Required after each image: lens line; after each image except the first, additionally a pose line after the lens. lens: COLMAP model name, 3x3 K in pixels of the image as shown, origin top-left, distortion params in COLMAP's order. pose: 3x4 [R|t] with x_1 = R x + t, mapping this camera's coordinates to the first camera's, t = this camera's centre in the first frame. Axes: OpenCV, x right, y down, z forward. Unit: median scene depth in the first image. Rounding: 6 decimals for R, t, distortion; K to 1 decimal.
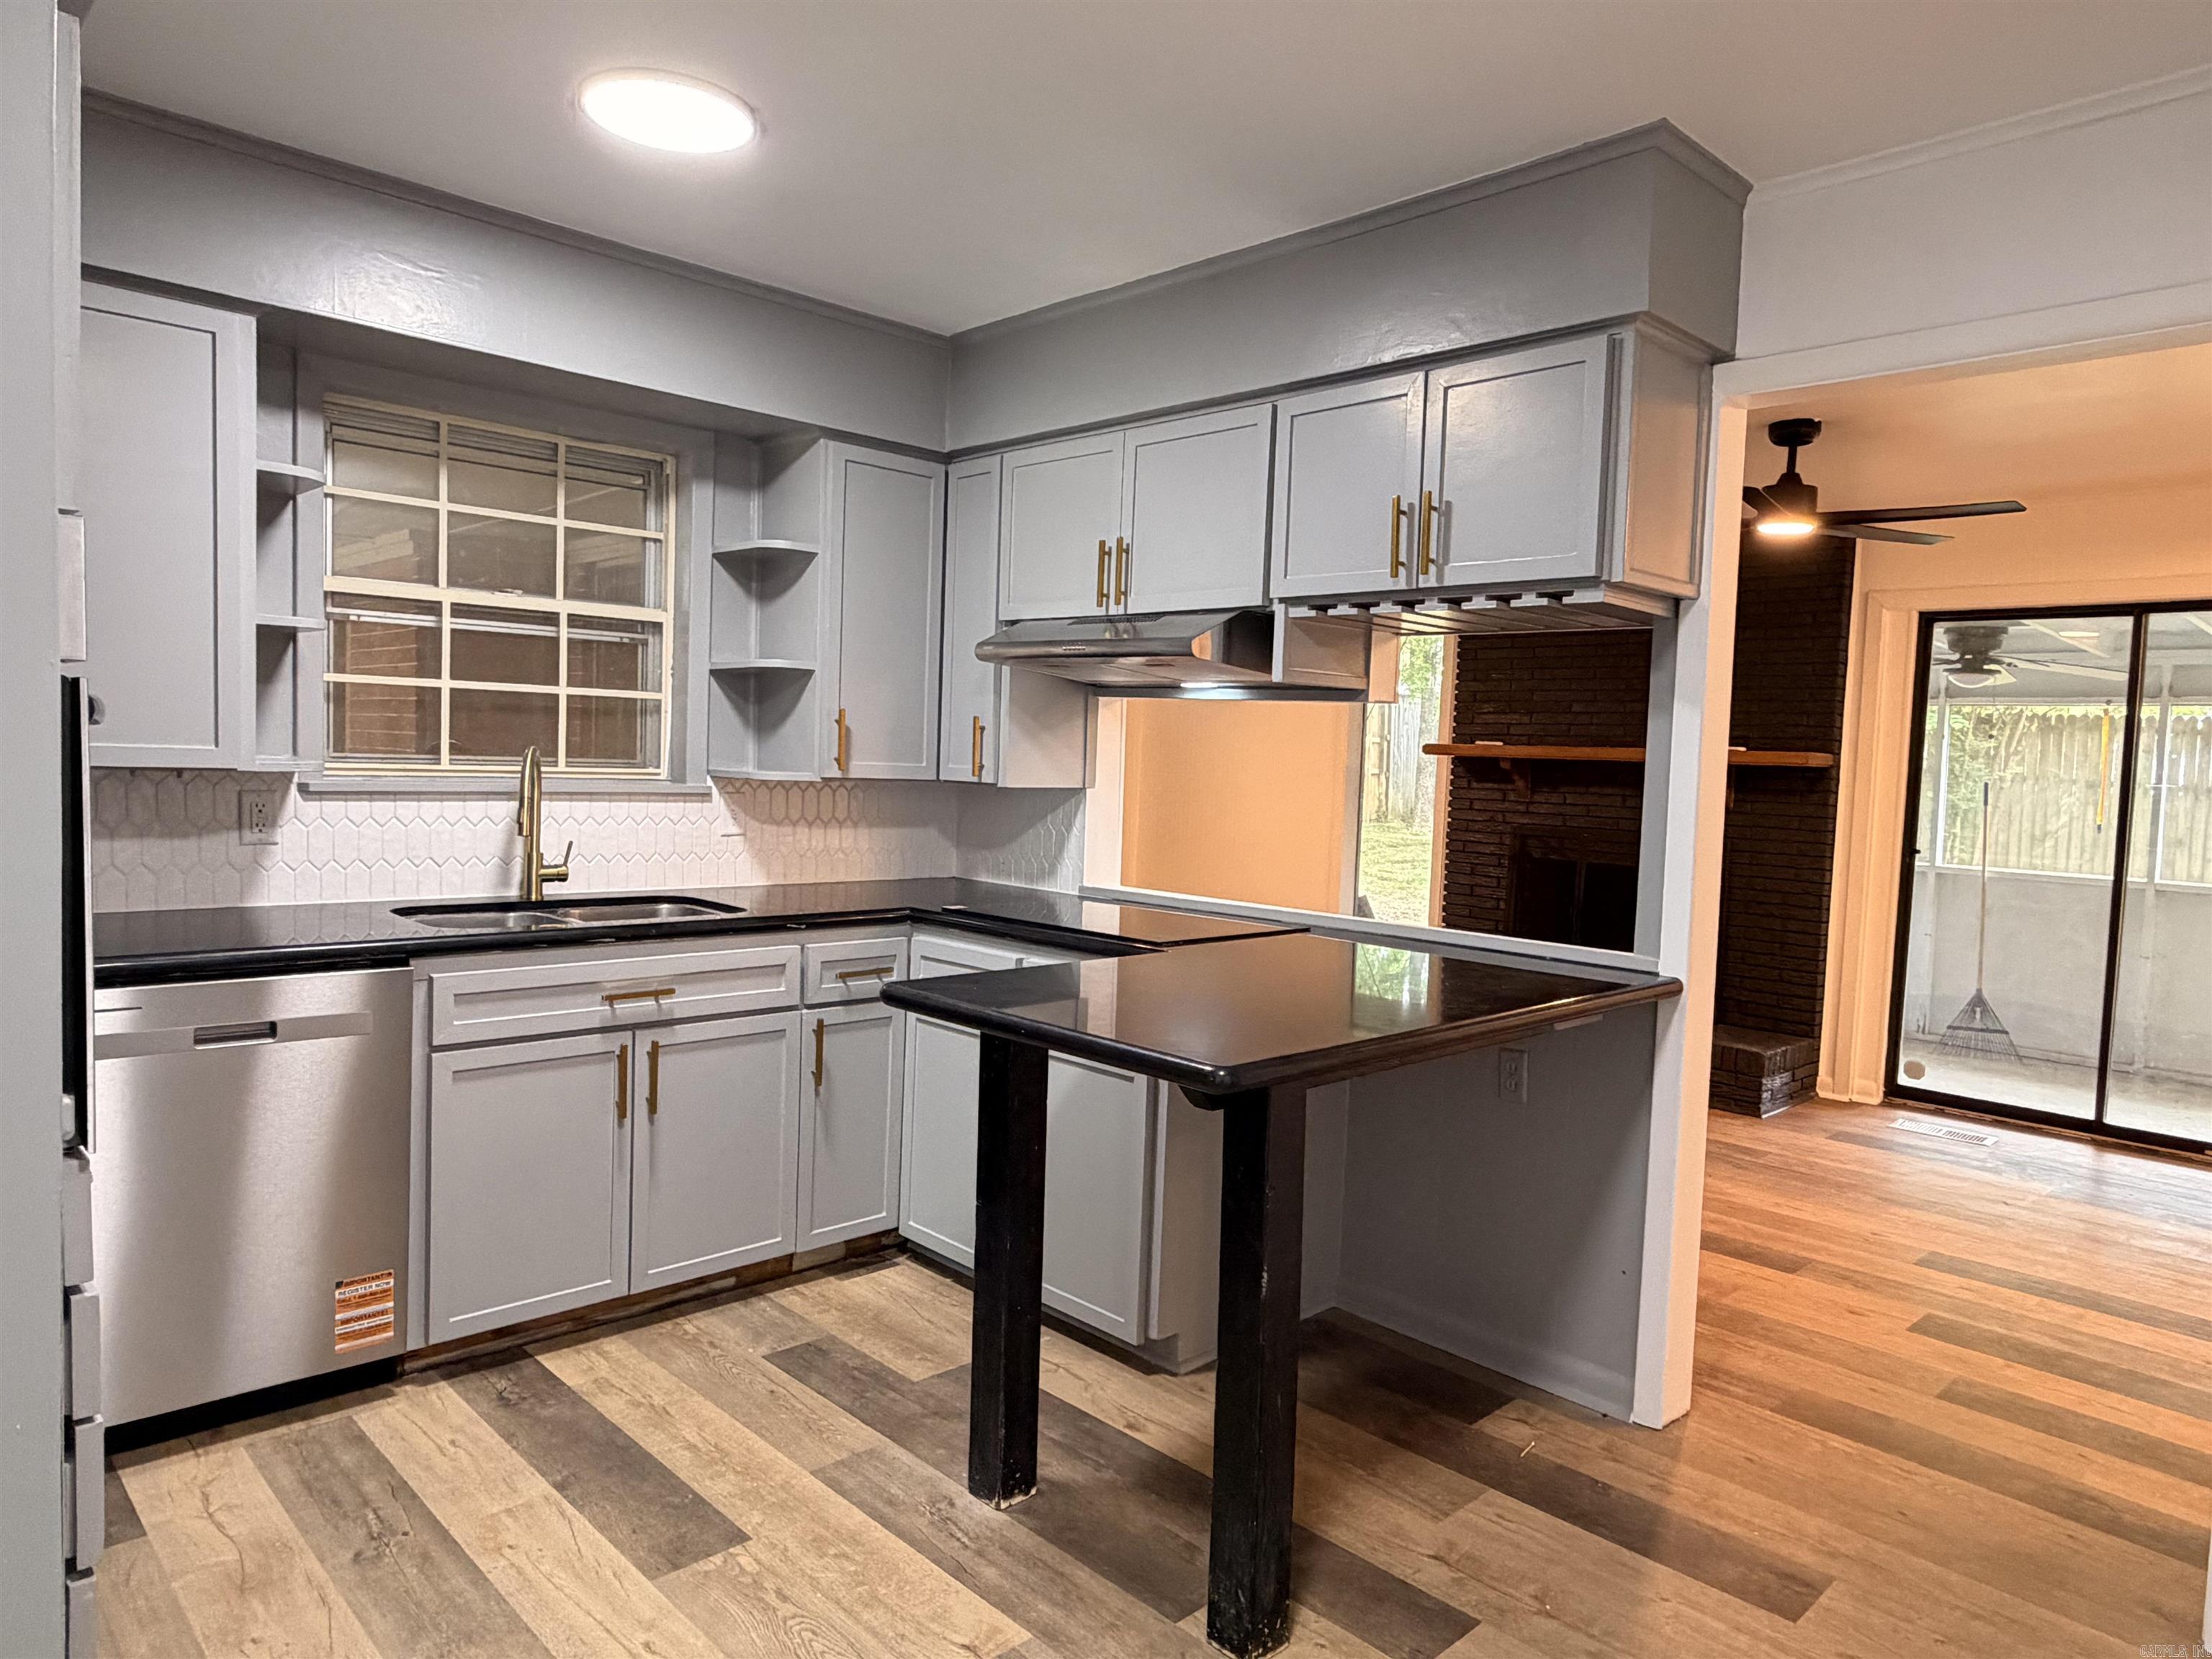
lens RADIAL K [[1403.3, 0, 1103.7], [0, 1403.3, 828.4], [0, 0, 1]] dist [-0.003674, -0.001496]
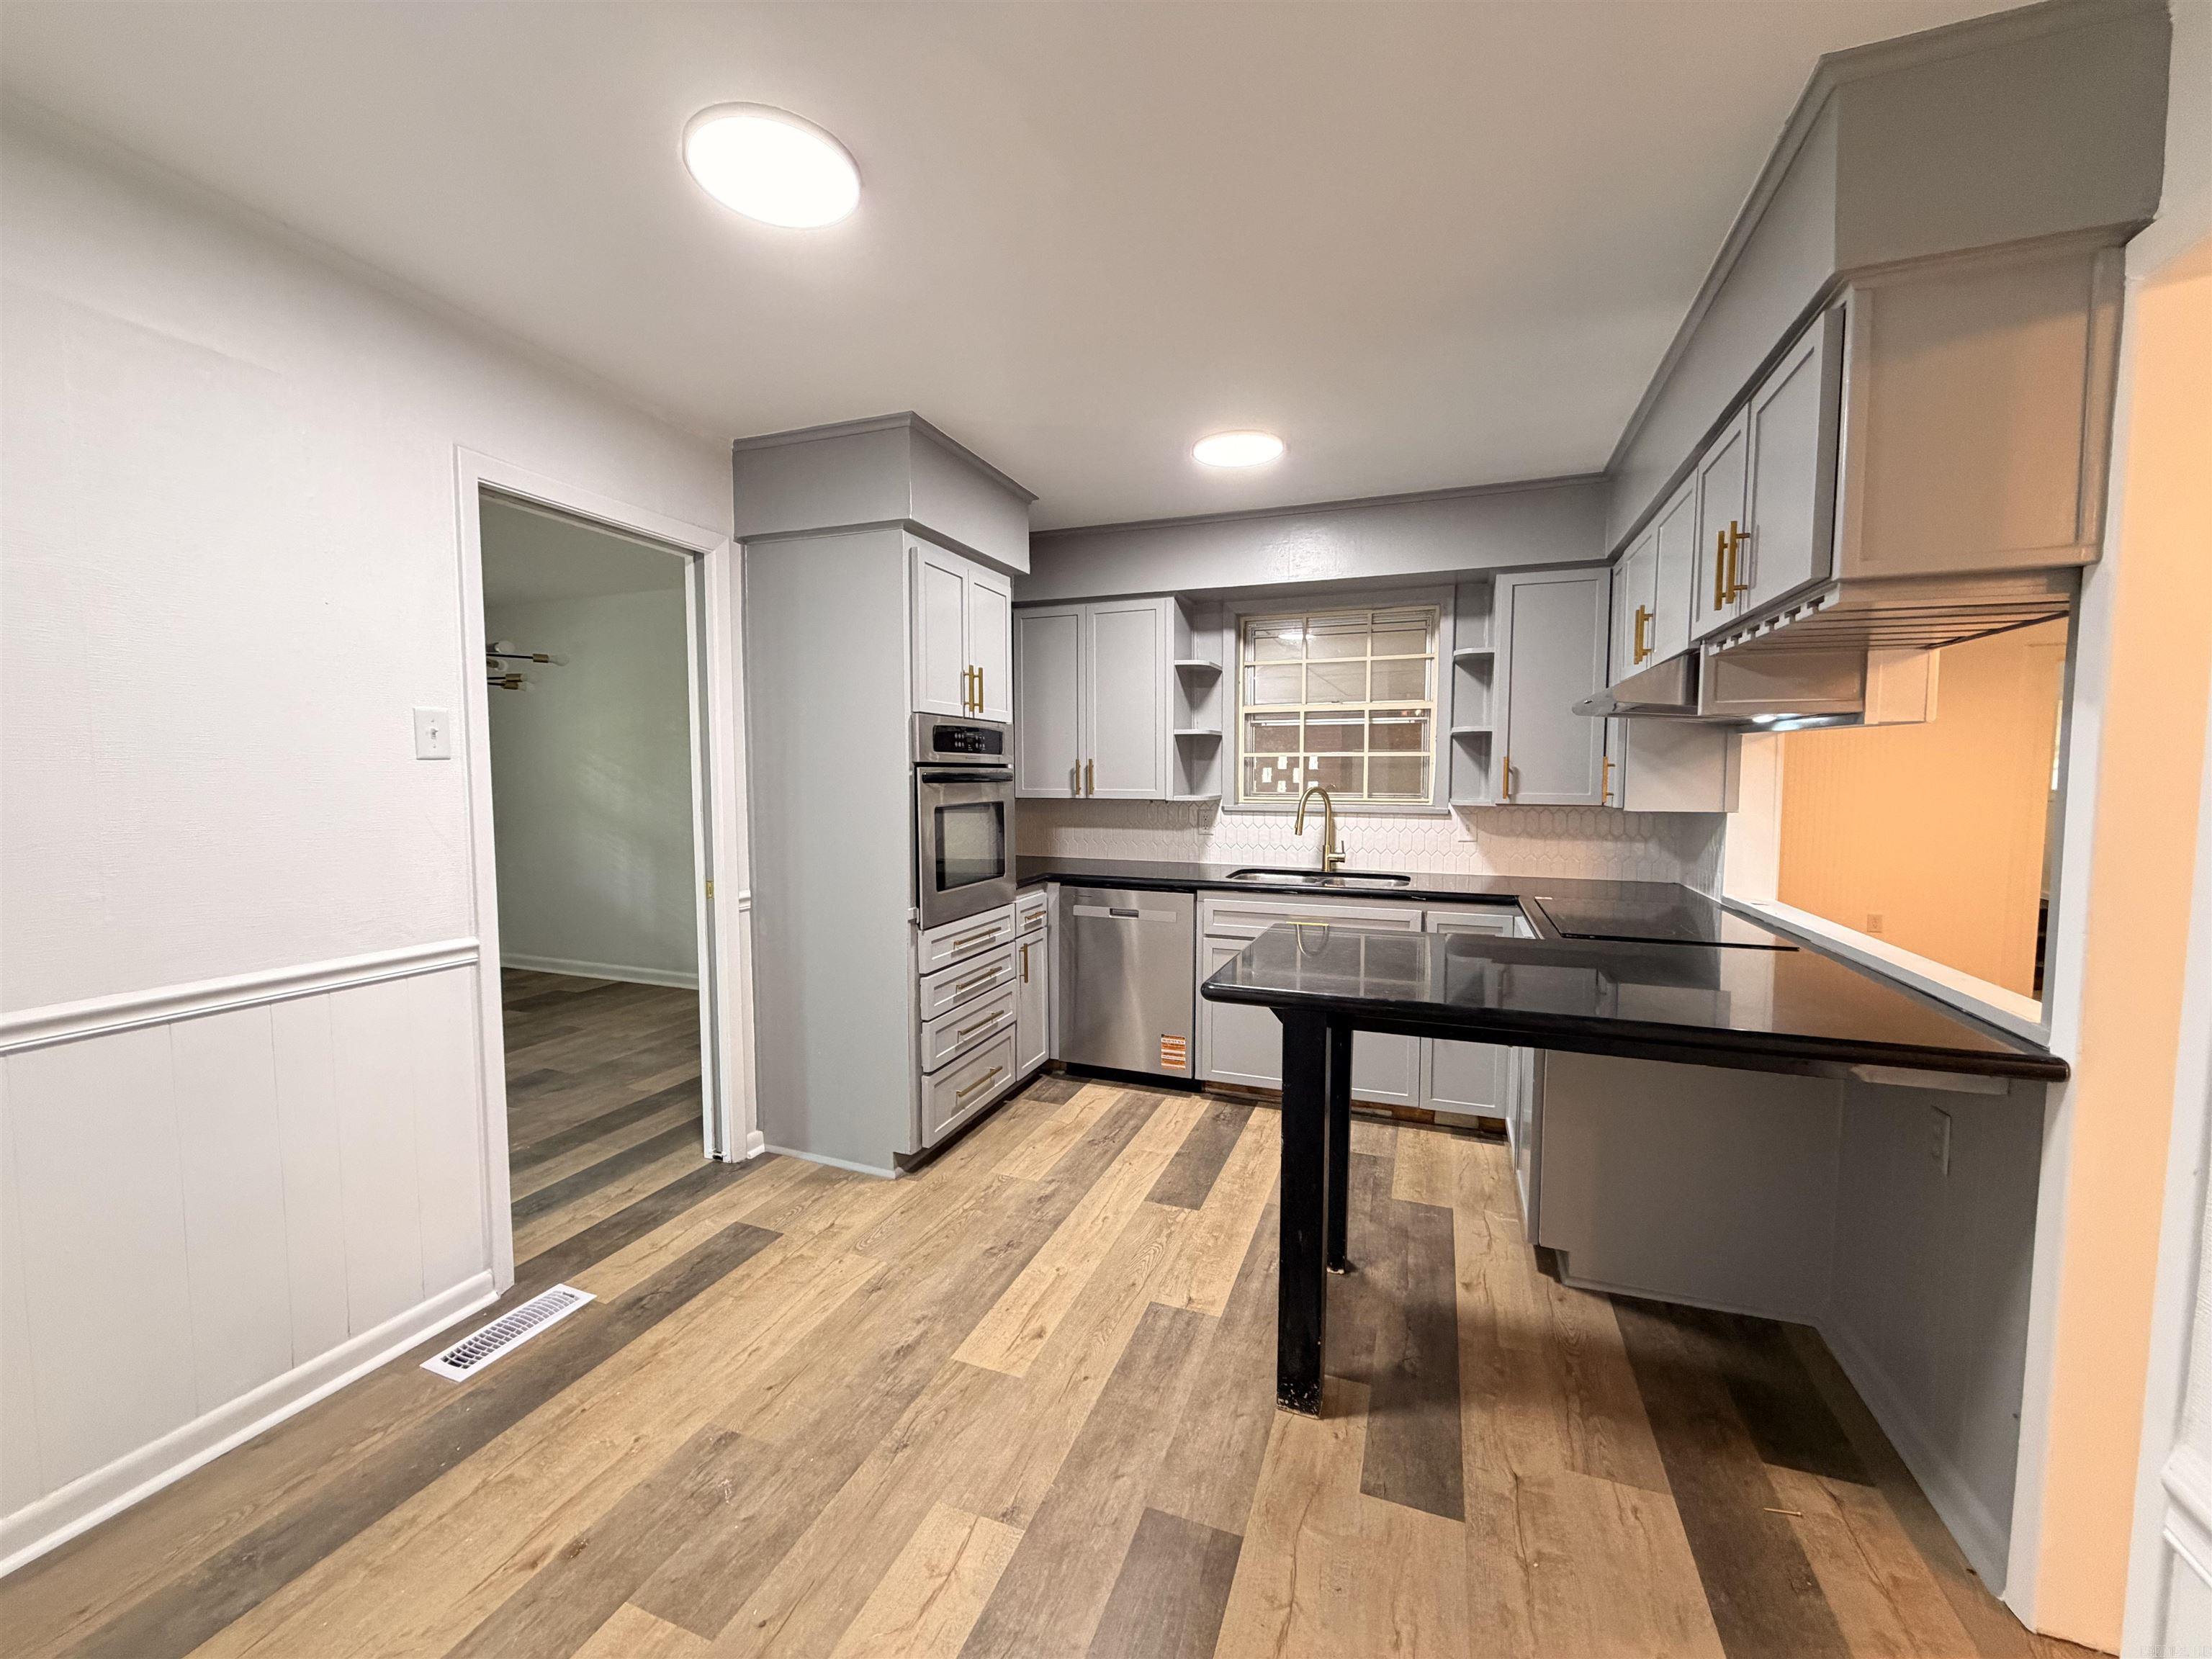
lens RADIAL K [[879.2, 0, 1102.2], [0, 879.2, 832.8], [0, 0, 1]] dist [-0.002104, 0.000350]
pose [[0.420056, 0.028067, -0.907064, 0.550065], [-0.034874, 0.999283, 0.014770, -0.005907], [0.906828, 0.025429, 0.420734, 0.280510]]
